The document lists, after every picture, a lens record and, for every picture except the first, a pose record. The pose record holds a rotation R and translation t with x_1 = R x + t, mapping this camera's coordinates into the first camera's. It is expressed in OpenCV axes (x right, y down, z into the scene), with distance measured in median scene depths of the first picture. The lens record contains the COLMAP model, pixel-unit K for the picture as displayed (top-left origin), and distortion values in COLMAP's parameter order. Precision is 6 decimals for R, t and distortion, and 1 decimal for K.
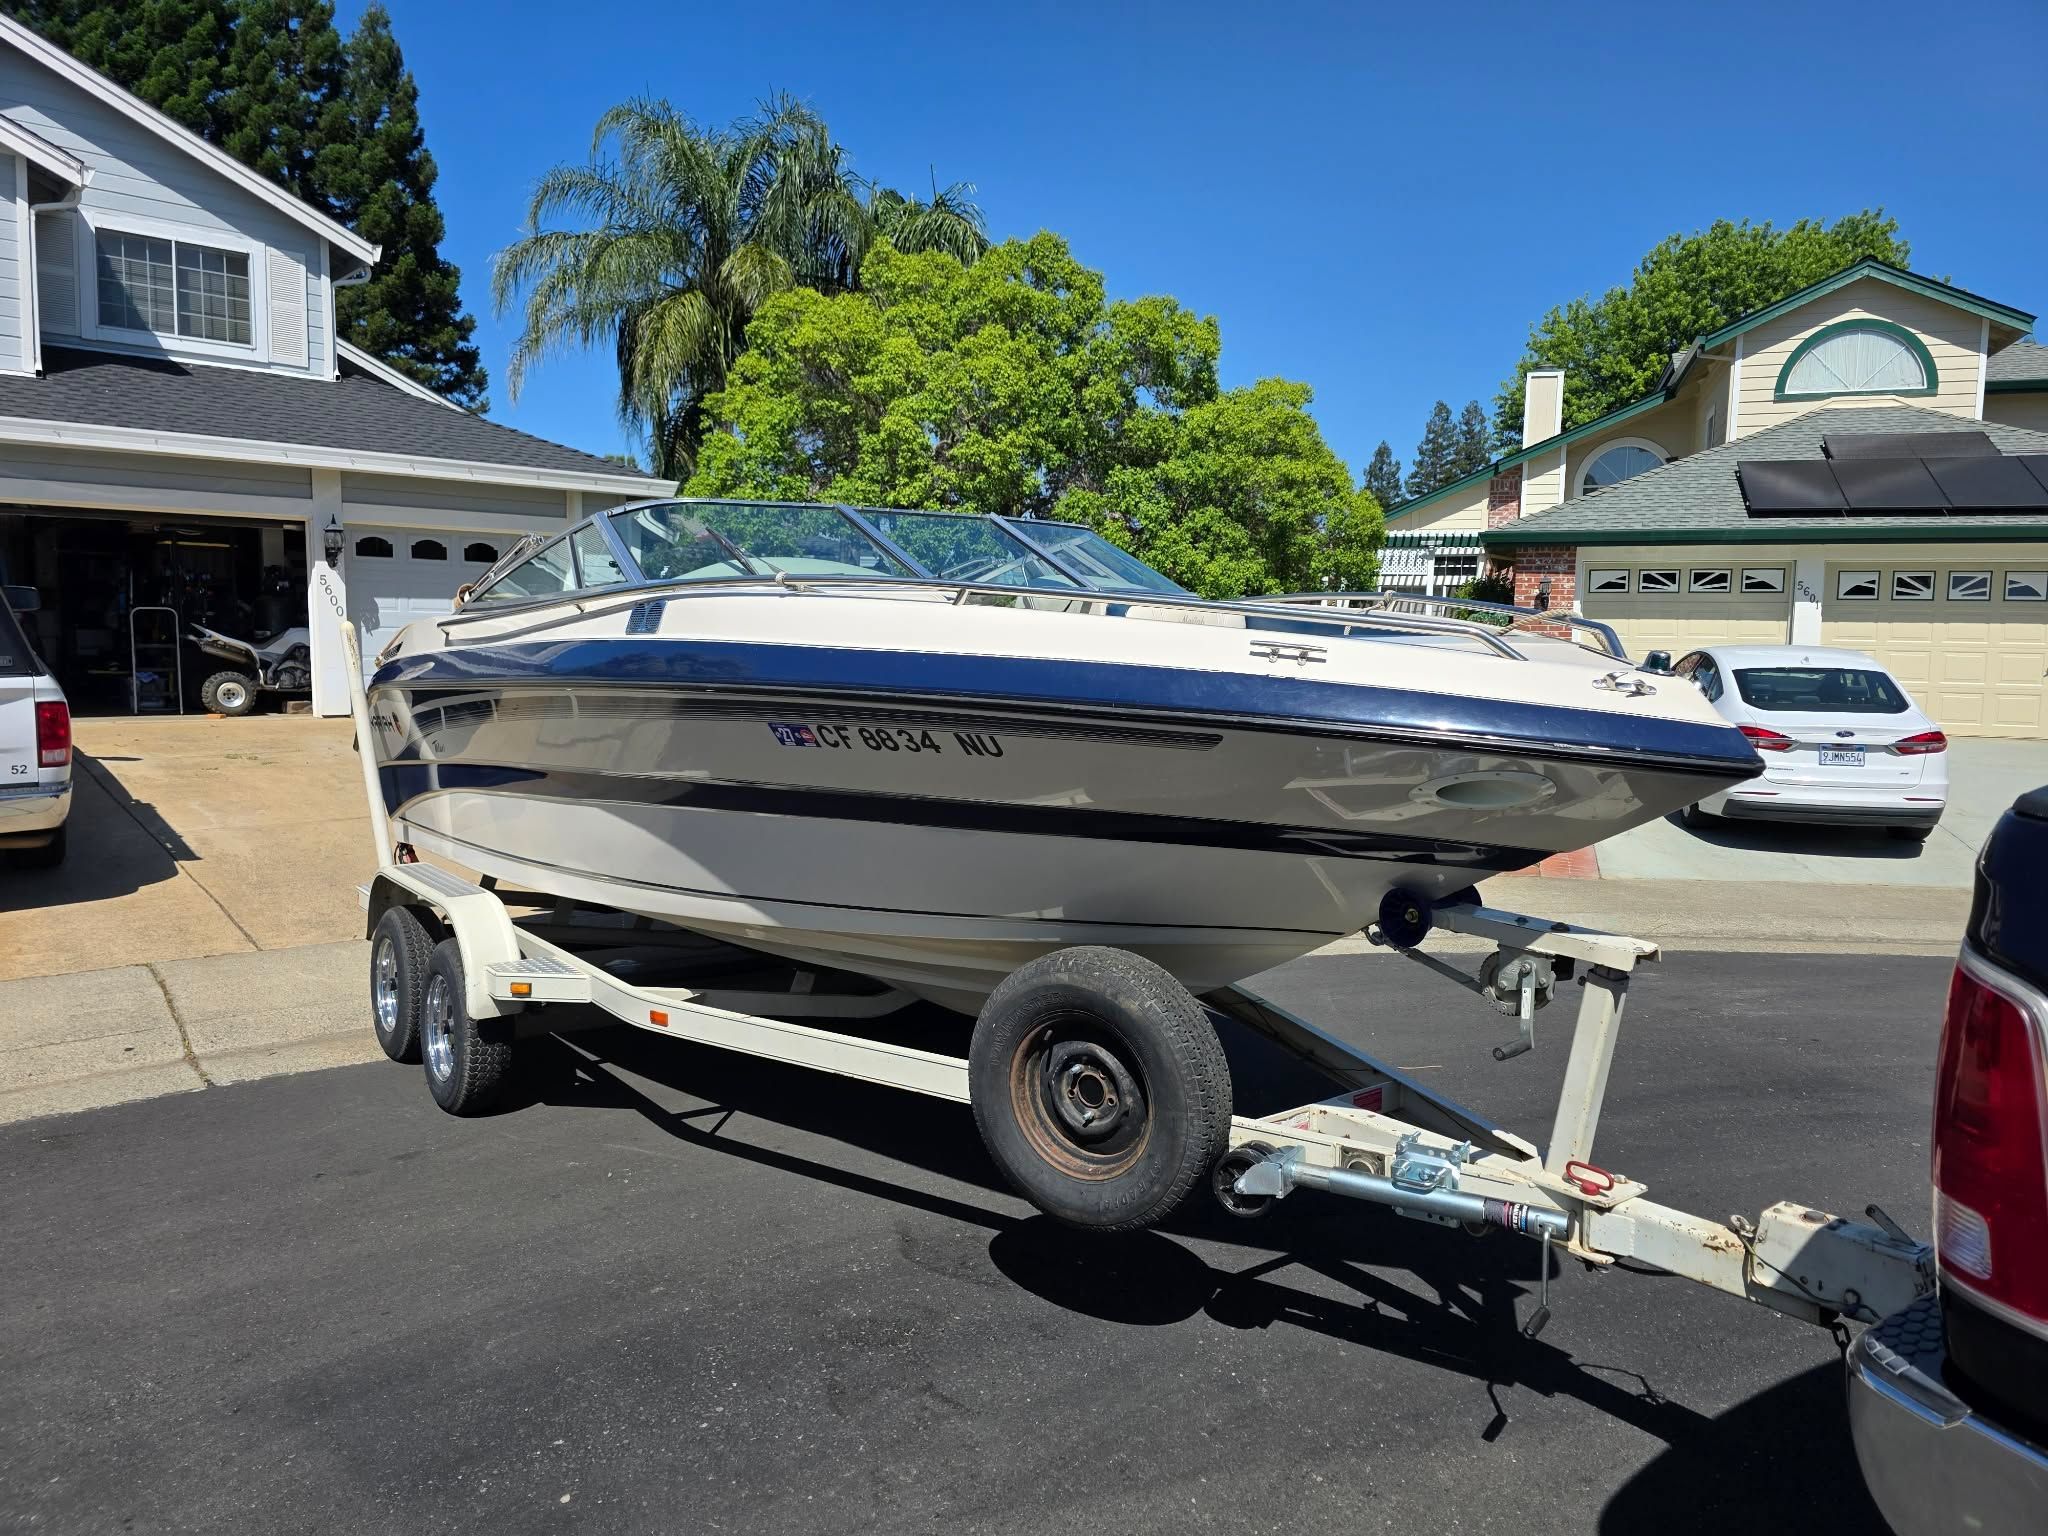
lens RADIAL K [[1400.0, 0, 1037.3], [0, 1400.0, 759.4], [0, 0, 1]] dist [0.036091, -0.025016]
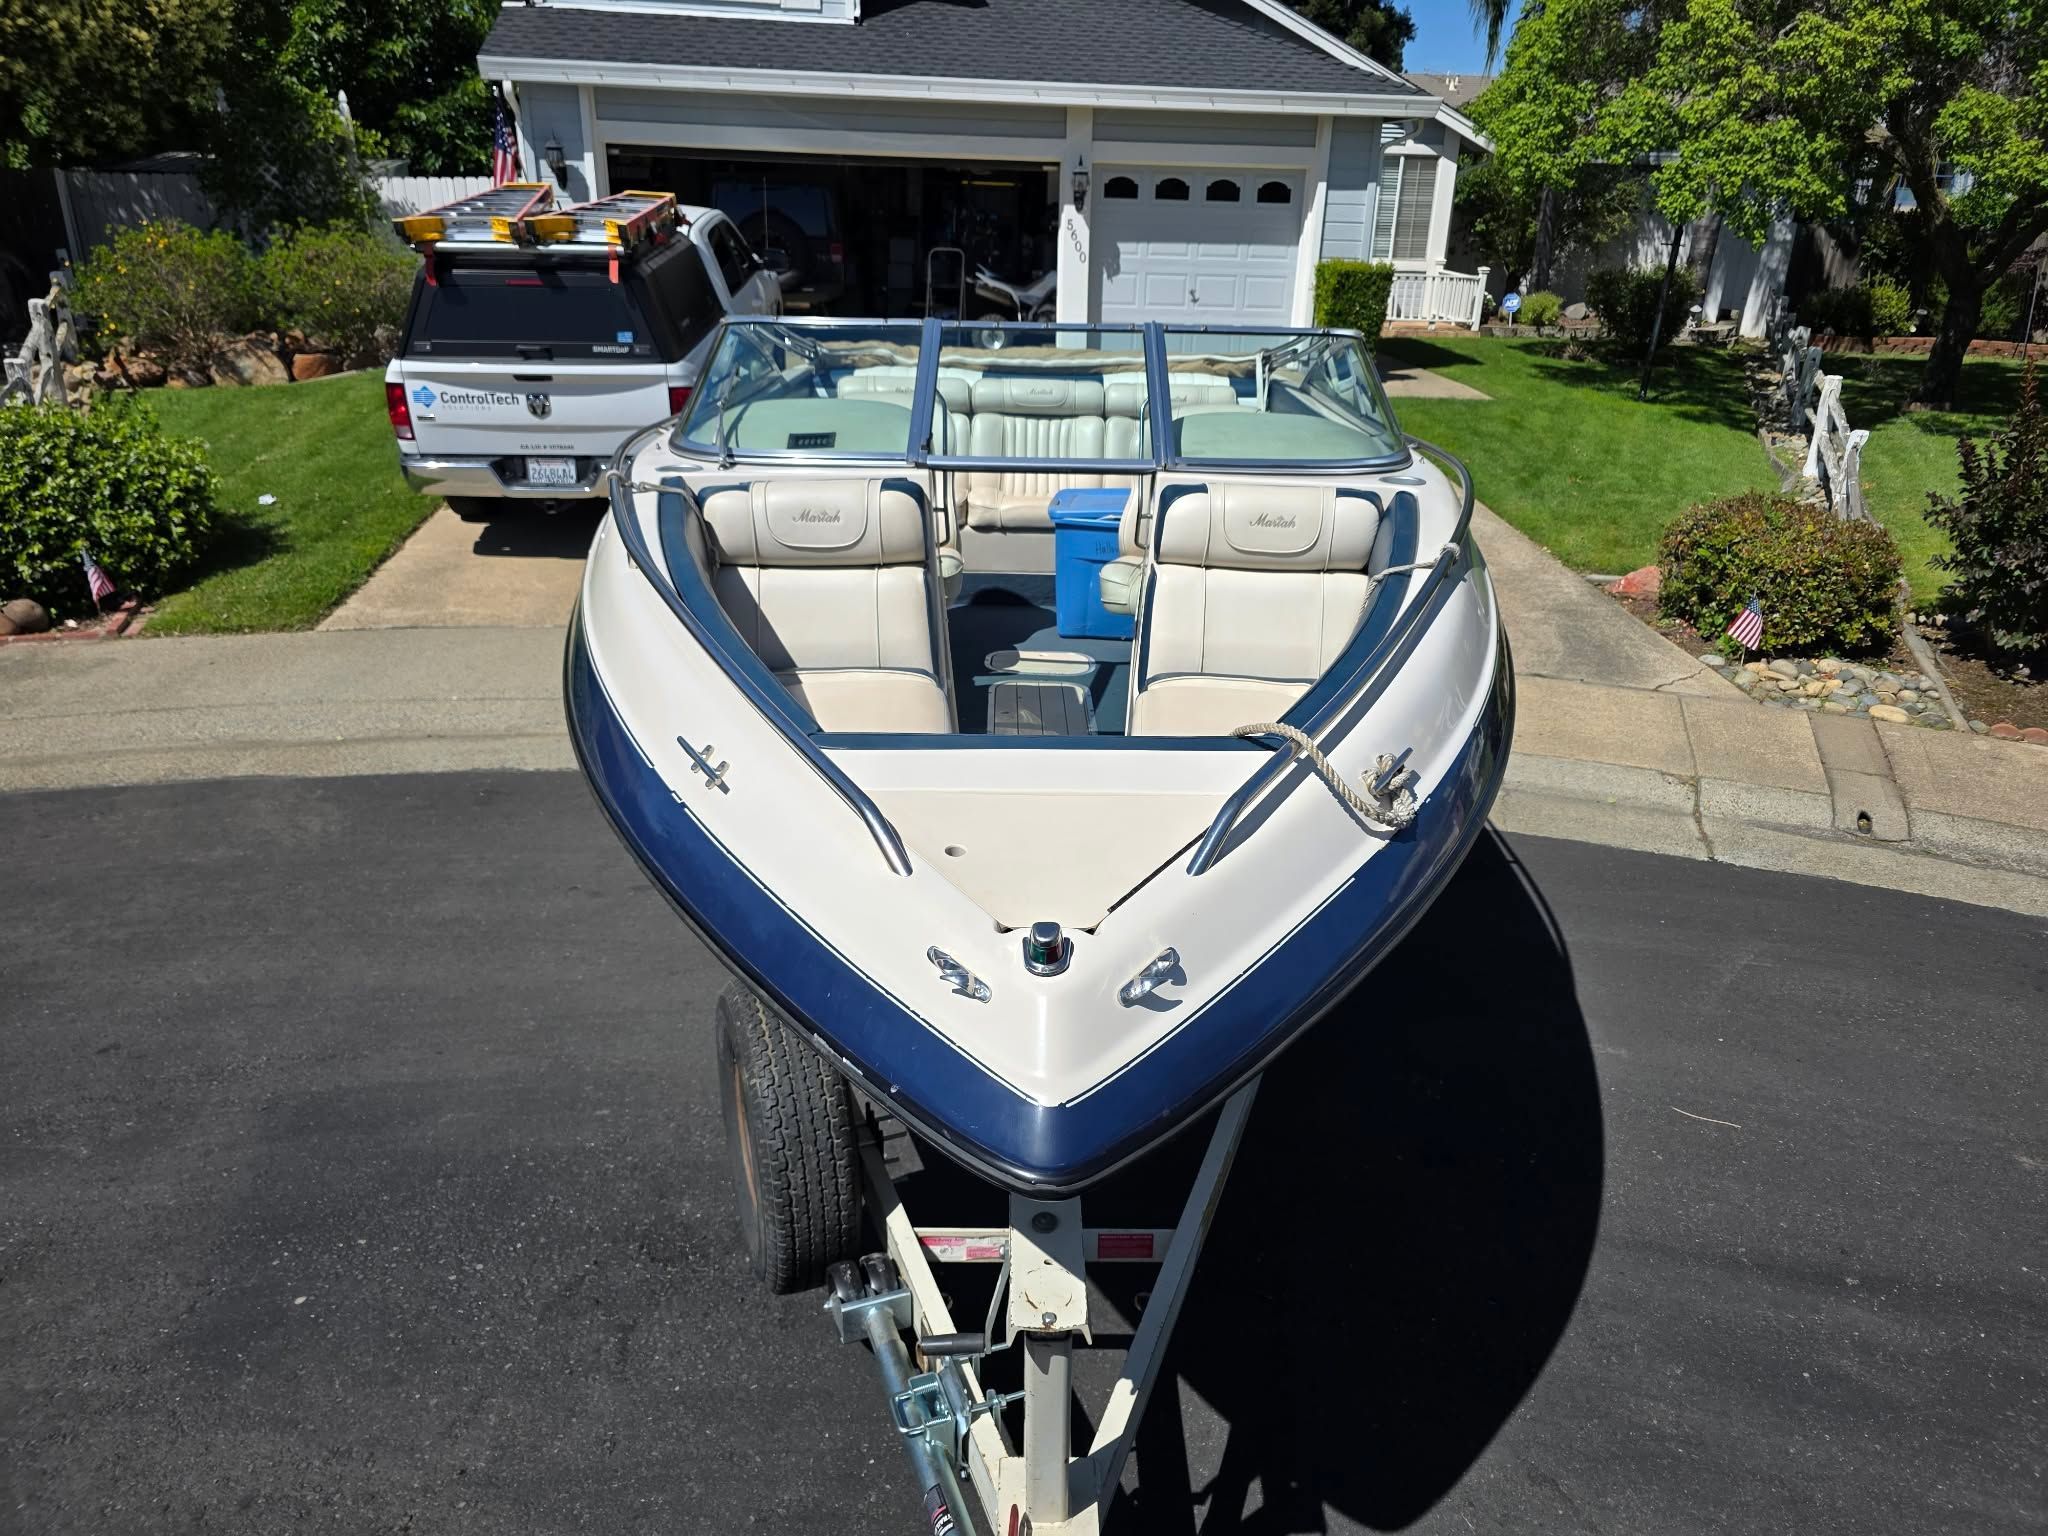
lens RADIAL K [[1400.0, 0, 1041.5], [0, 1400.0, 781.9], [0, 0, 1]] dist [0.036091, -0.025016]
pose [[0.807166, 0.230640, -0.543405, 0.125785], [-0.065135, 0.949693, 0.306333, -0.052097], [0.586721, -0.211867, 0.781583, 0.093676]]
